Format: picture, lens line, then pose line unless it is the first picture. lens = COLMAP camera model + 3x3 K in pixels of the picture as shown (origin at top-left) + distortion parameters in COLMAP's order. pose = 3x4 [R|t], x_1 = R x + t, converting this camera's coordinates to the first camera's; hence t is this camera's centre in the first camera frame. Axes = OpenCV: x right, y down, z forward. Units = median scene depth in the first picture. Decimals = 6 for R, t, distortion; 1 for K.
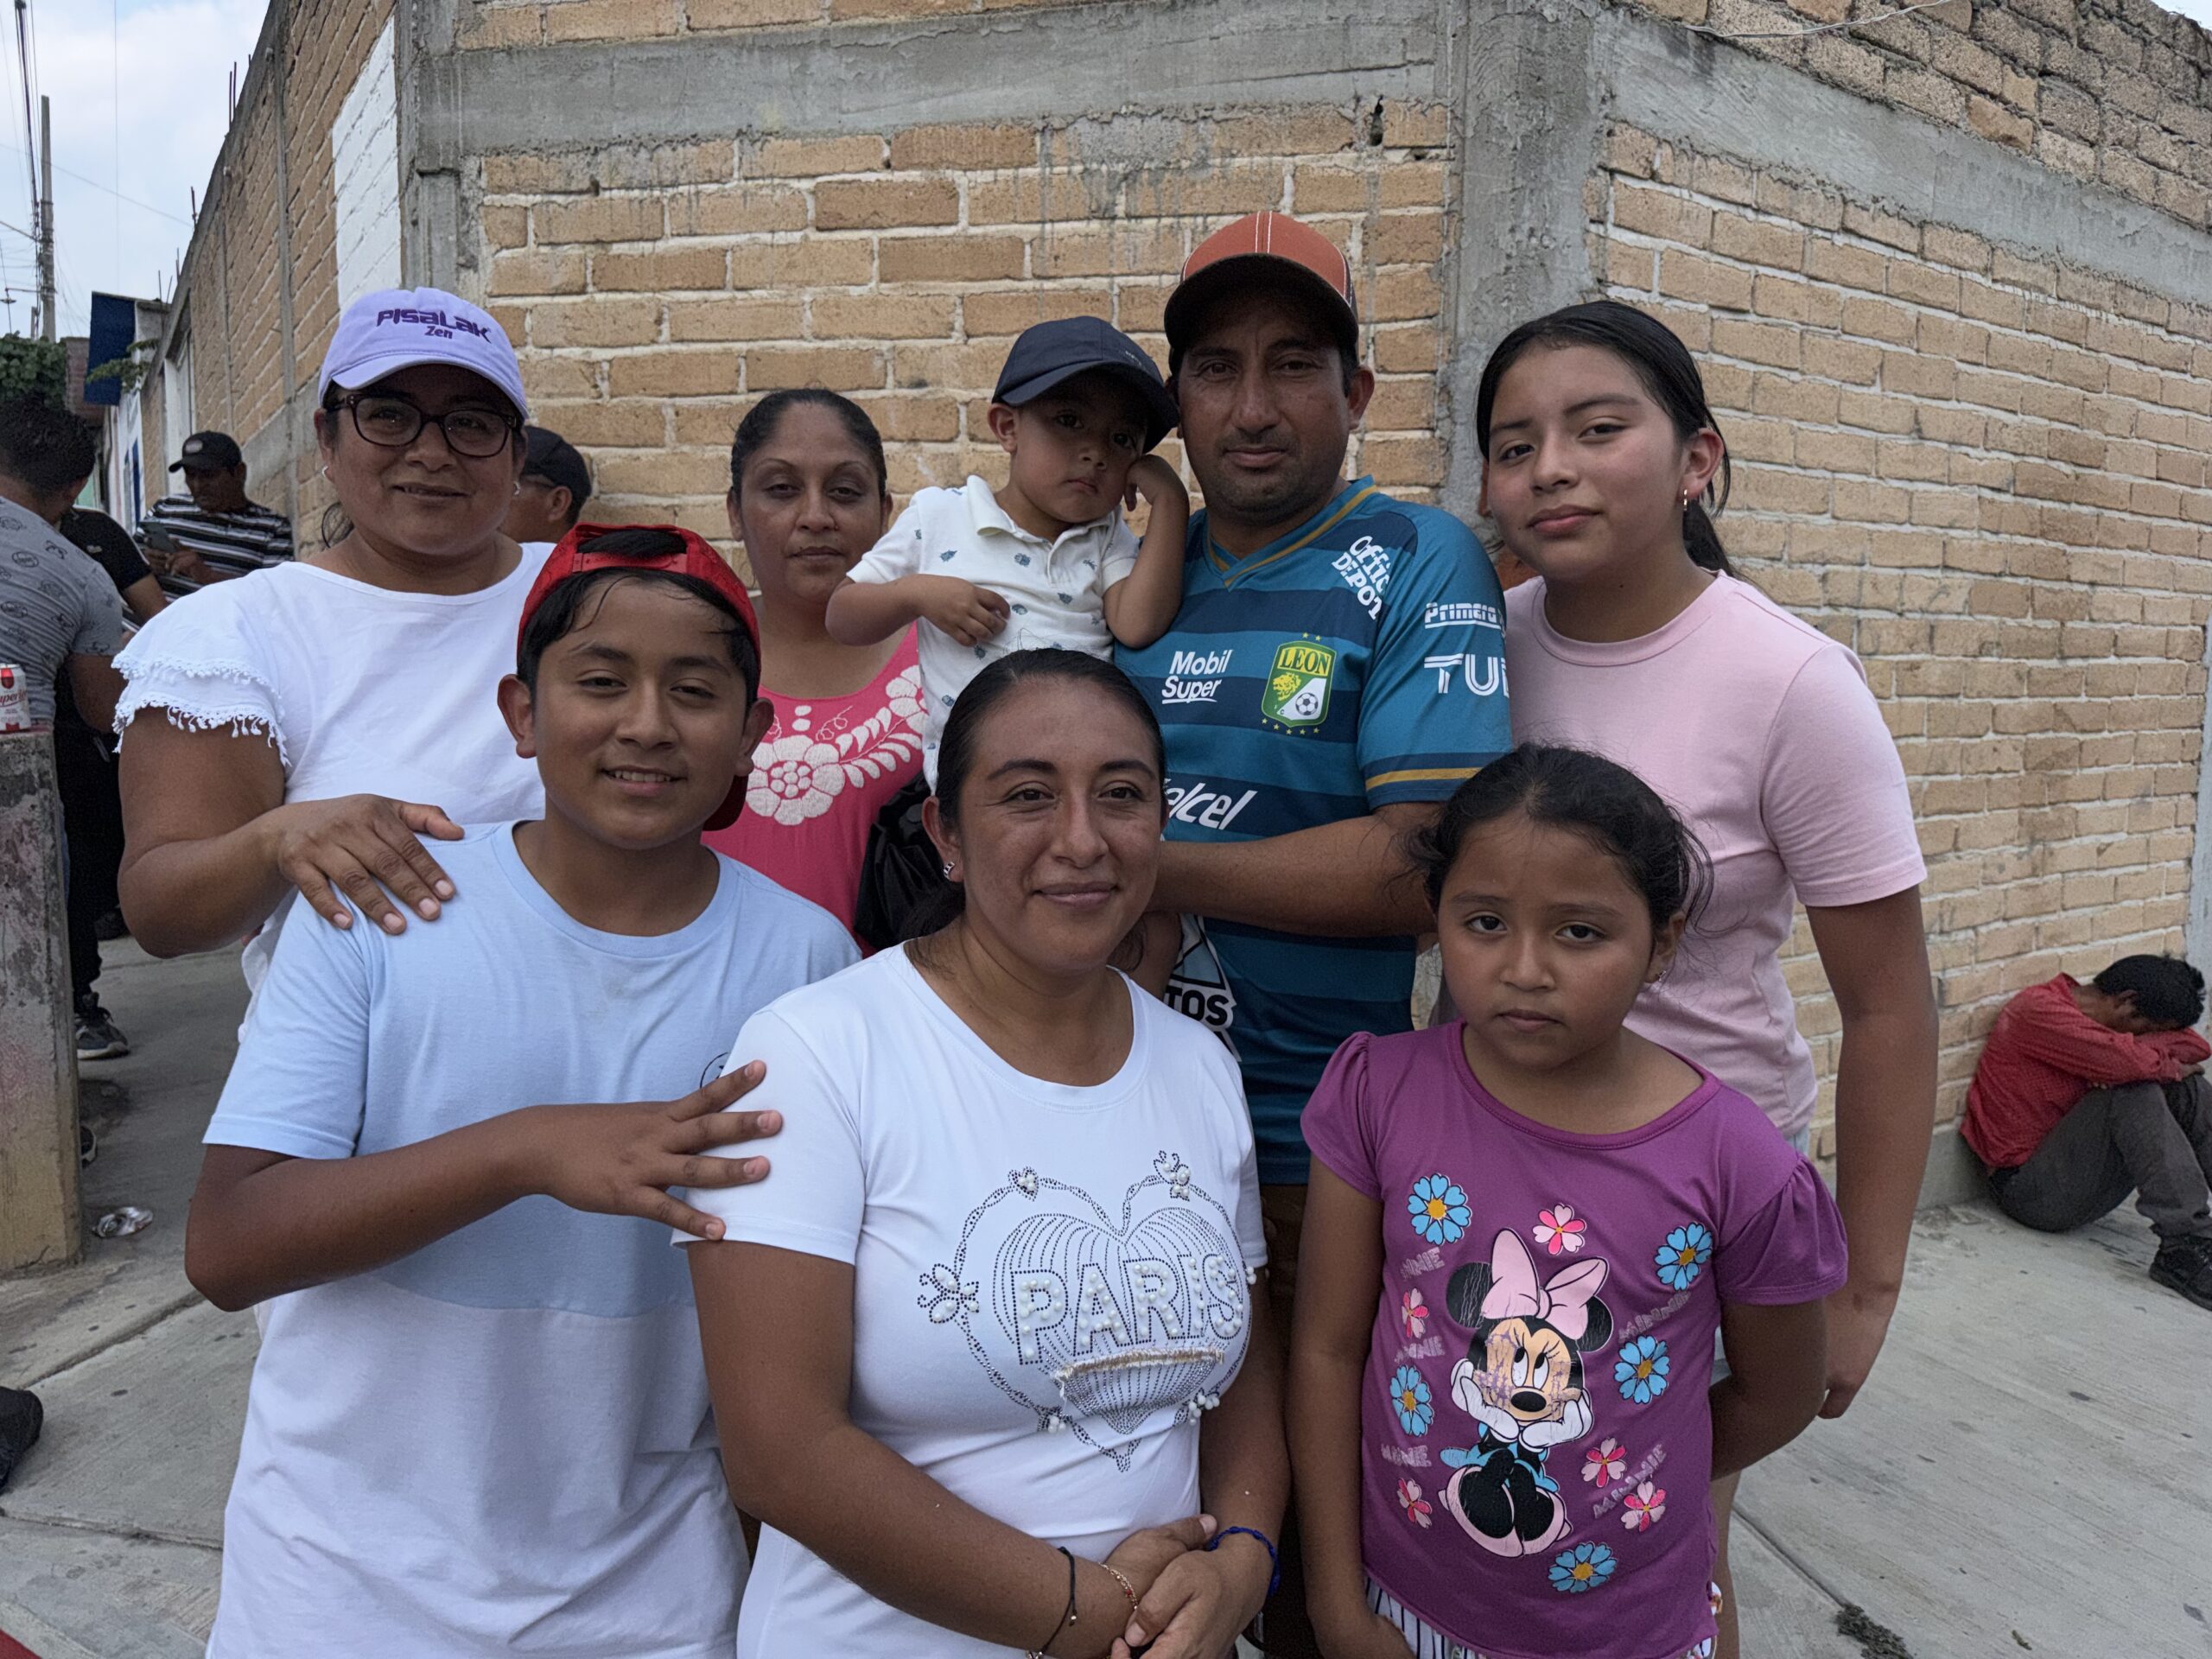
lens RADIAL K [[1572.7, 0, 1116.3], [0, 1572.7, 817.7], [0, 0, 1]] dist [-0.002751, -0.006729]
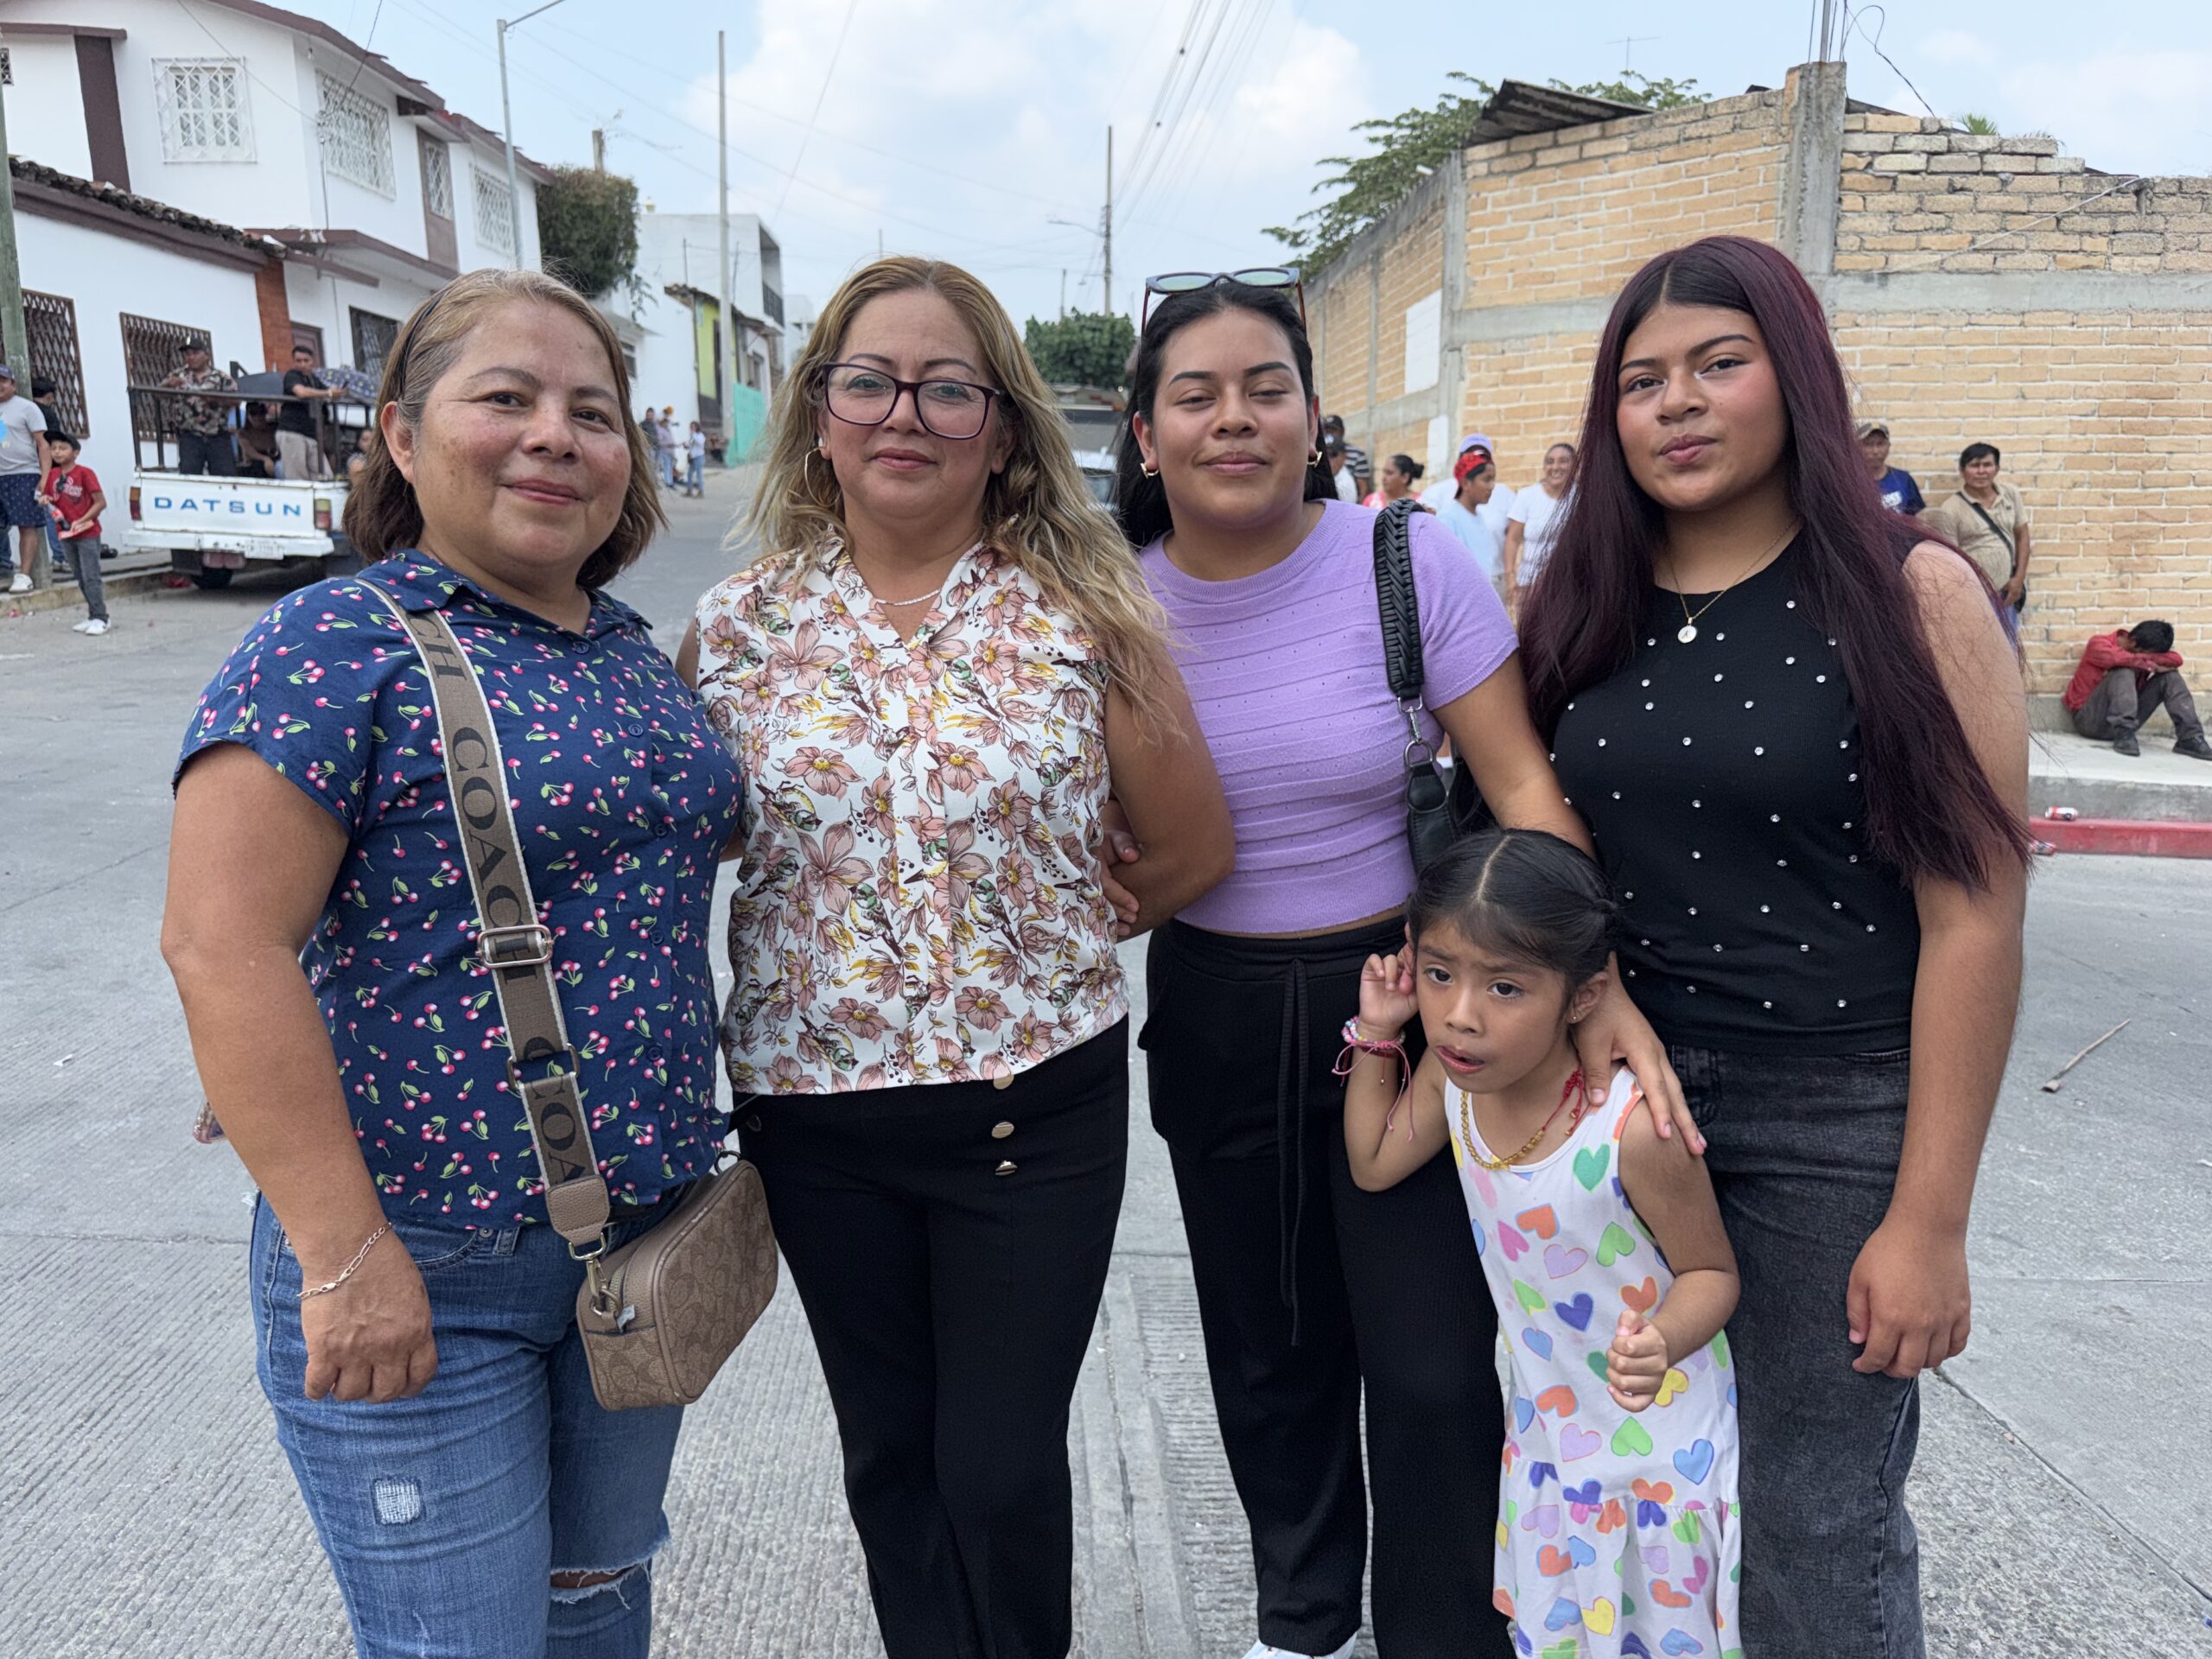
lens RADIAL K [[1572.7, 0, 1106.8], [0, 1572.7, 841.5], [0, 0, 1]] dist [-0.002751, -0.006729]
pose [[0.851989, 0.076847, -0.517889, 0.691444], [-0.033094, 0.995096, 0.093214, 0.301951], [0.522512, -0.062279, 0.850354, -2.134188]]
